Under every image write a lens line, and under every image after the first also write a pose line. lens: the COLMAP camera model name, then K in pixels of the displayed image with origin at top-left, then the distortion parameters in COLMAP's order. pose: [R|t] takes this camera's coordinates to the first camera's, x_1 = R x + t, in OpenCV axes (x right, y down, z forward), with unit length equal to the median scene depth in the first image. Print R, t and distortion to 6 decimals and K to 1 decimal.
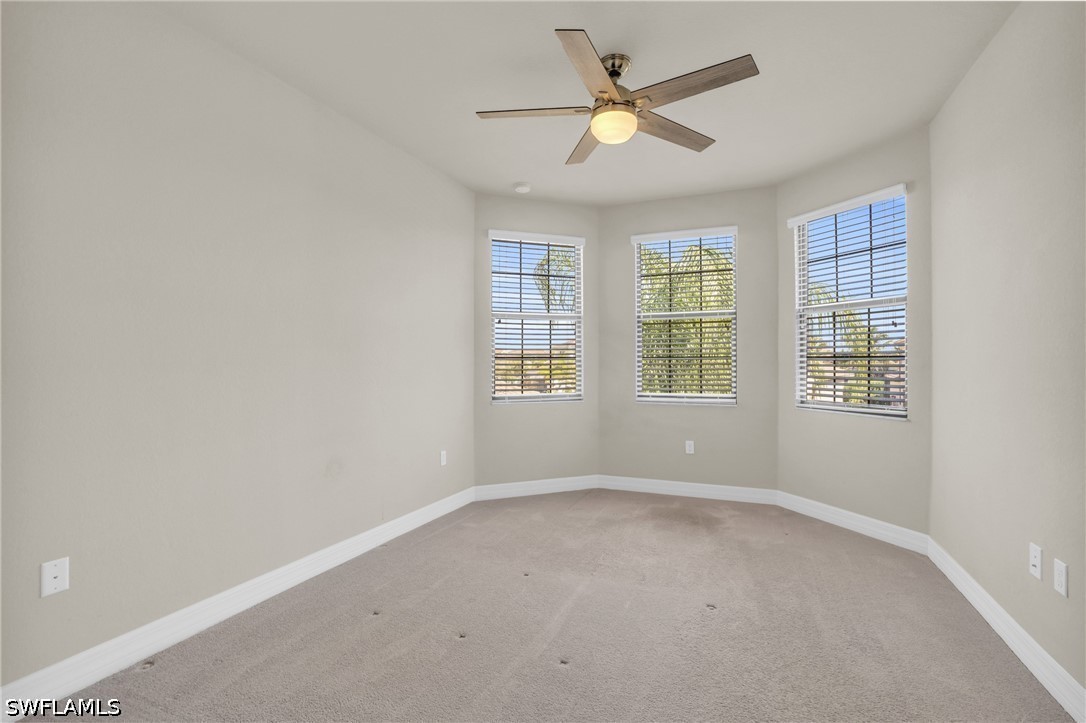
lens RADIAL K [[517.9, 0, 538.0], [0, 517.9, 359.1], [0, 0, 1]] dist [-0.076760, 0.030955]
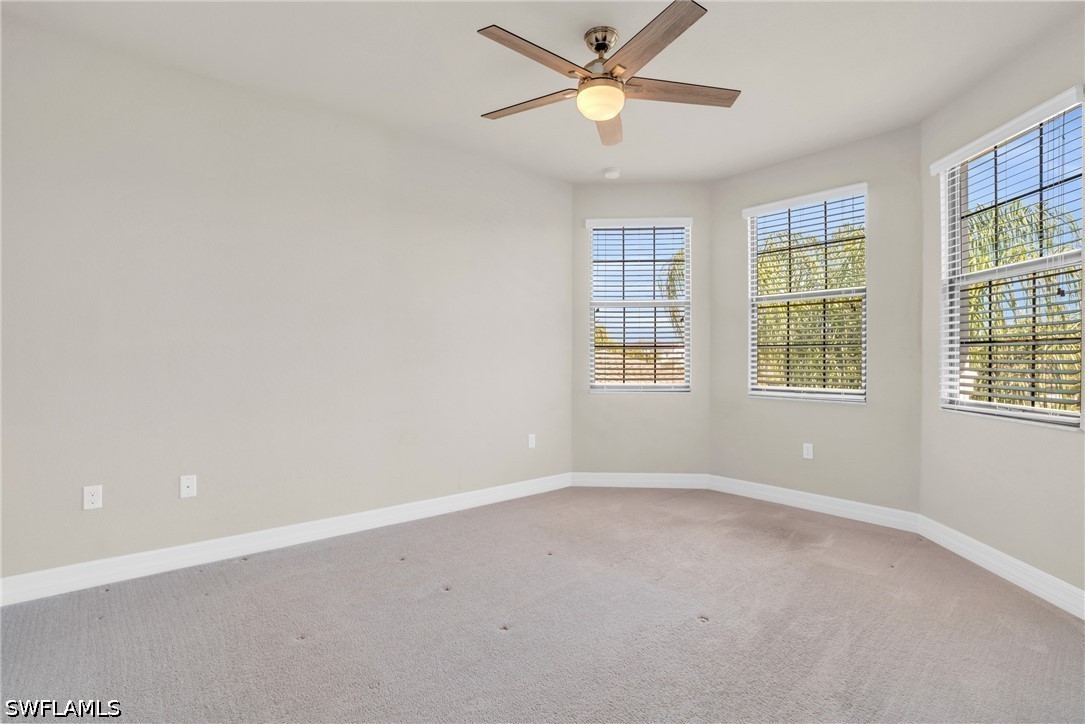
lens RADIAL K [[533.7, 0, 542.5], [0, 533.7, 362.0], [0, 0, 1]] dist [-0.078171, 0.032004]
pose [[0.892590, 0.006995, -0.450815, 0.309965], [-0.002011, 0.999931, 0.011535, 0.016486], [0.450865, -0.009389, 0.892543, 0.033988]]
